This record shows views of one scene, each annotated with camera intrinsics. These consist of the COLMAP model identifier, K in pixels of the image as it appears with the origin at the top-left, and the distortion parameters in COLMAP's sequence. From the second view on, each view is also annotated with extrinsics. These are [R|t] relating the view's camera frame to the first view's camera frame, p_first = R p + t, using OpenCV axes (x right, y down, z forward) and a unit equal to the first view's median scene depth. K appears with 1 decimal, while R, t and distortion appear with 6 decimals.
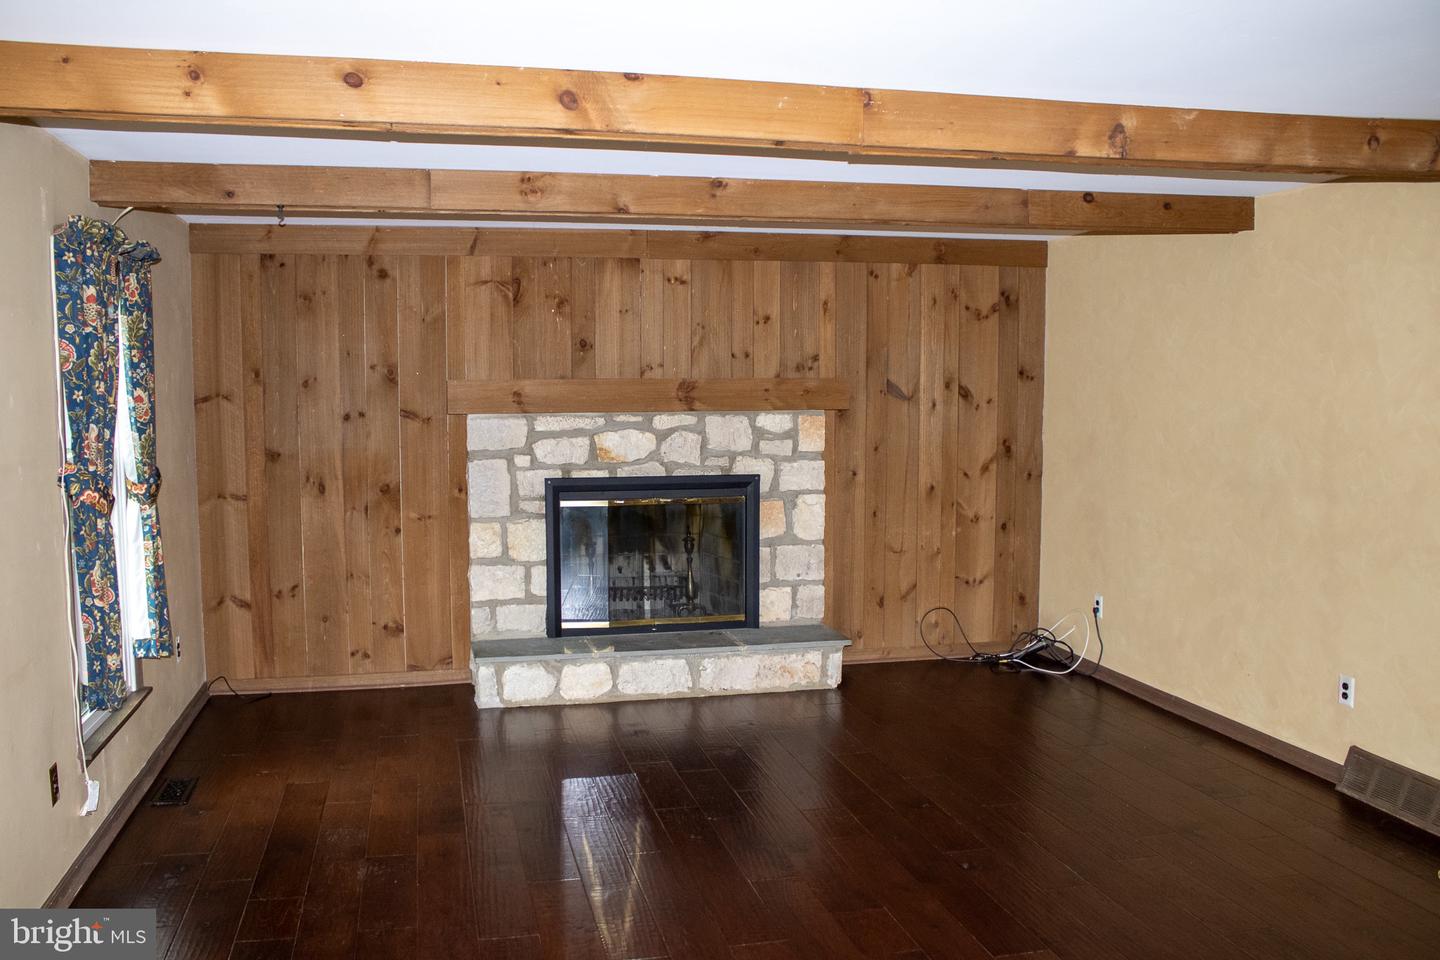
lens RADIAL K [[1216.7, 0, 720.7], [0, 1216.7, 477.1], [0, 0, 1]] dist [-0.133187, 0.072983]
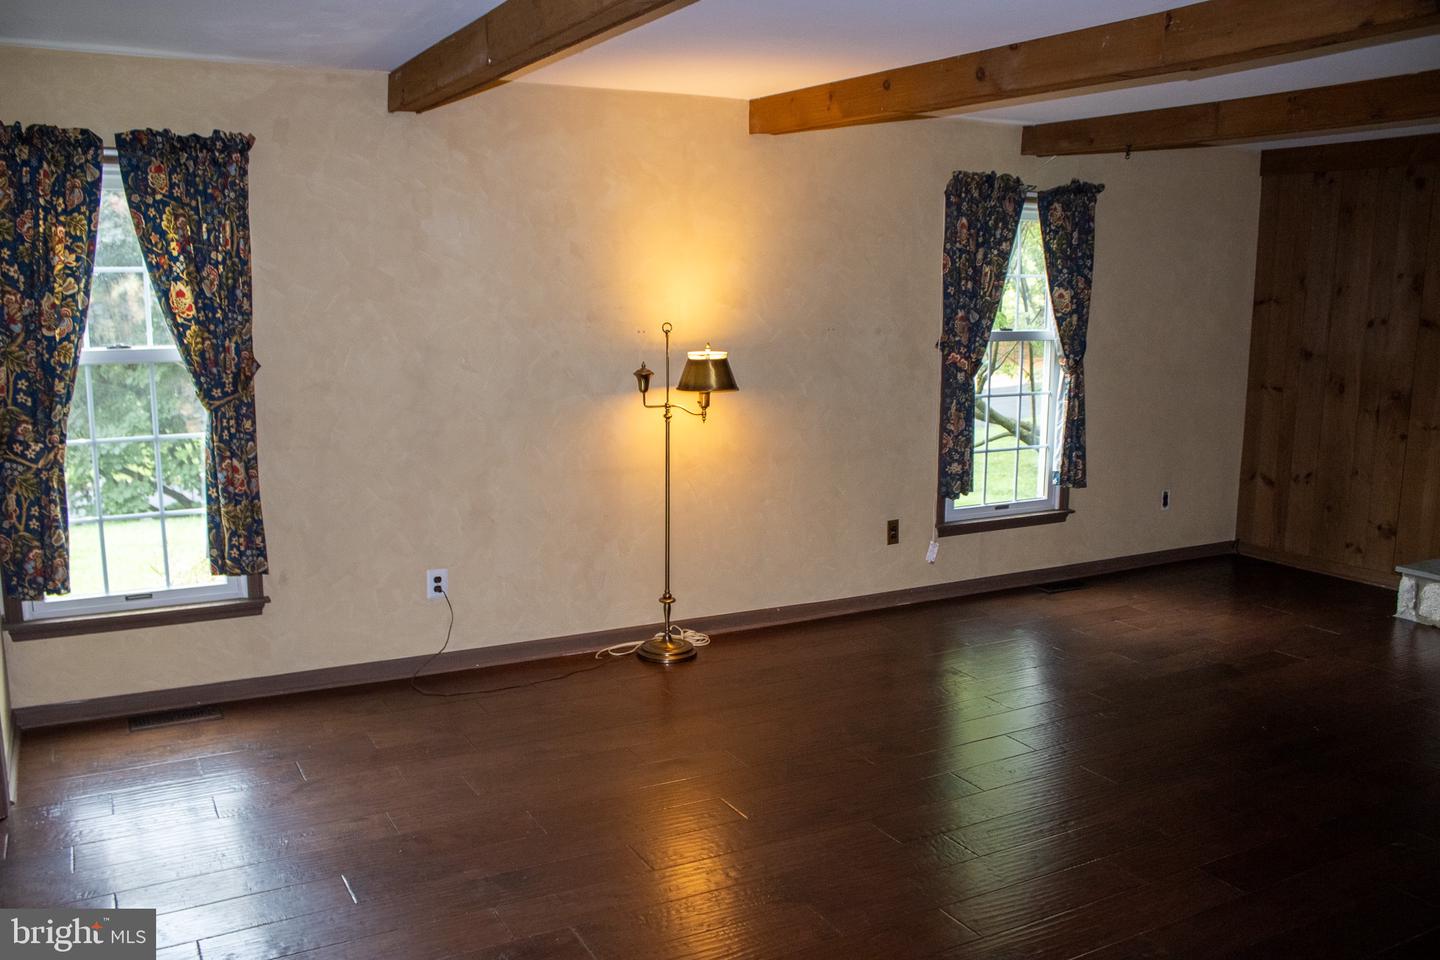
lens RADIAL K [[1216.7, 0, 720.5], [0, 1216.7, 483.1], [0, 0, 1]] dist [-0.133187, 0.072983]
pose [[0.277444, 0.159721, -0.947372, 0.542301], [-0.080765, 0.986471, 0.142660, -0.013012], [0.957341, 0.036934, 0.286590, 0.166339]]
